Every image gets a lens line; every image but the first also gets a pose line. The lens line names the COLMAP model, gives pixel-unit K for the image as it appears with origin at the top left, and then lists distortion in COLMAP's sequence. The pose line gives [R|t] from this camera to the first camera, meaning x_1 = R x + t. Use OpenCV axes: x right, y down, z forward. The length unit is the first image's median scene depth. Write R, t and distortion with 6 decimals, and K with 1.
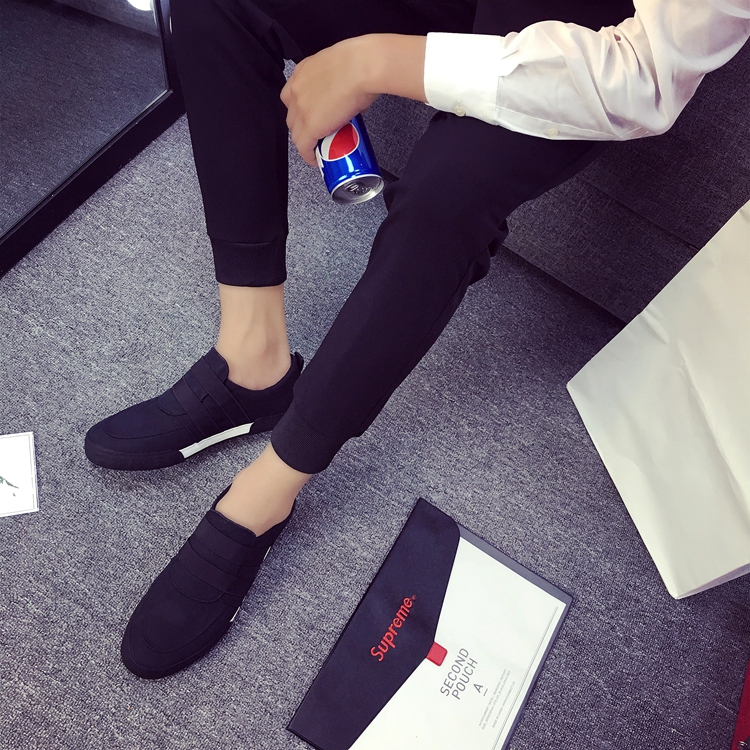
lens RADIAL K [[857.6, 0, 371.8], [0, 857.6, 372.2], [0, 0, 1]] dist [0.092165, -0.124491]
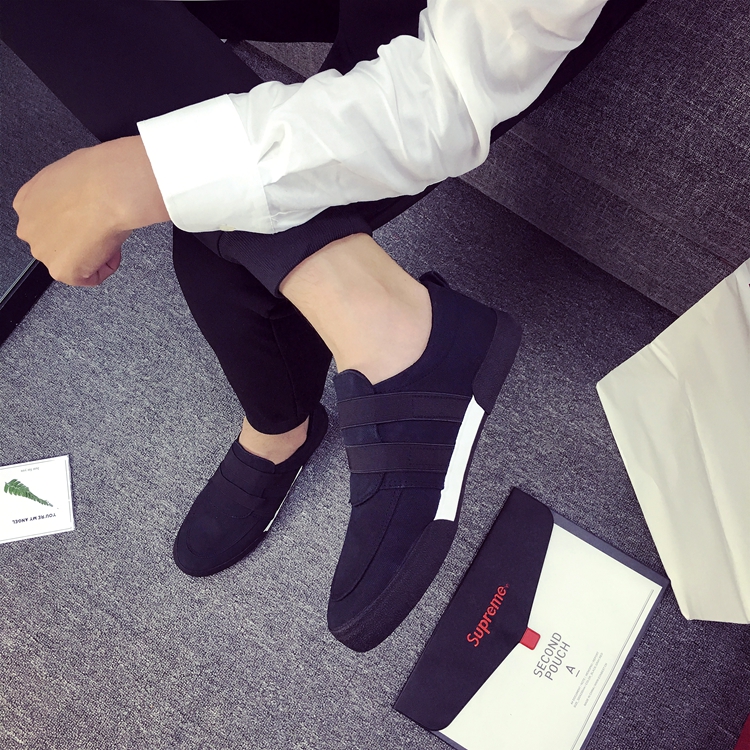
lens RADIAL K [[857.6, 0, 371.8], [0, 857.6, 372.2], [0, 0, 1]] dist [0.092165, -0.124491]
pose [[0.971795, 0.010461, -0.235594, 0.245752], [0.047737, 0.969608, 0.239962, -0.278204], [0.230944, -0.244440, 0.941761, 0.065413]]
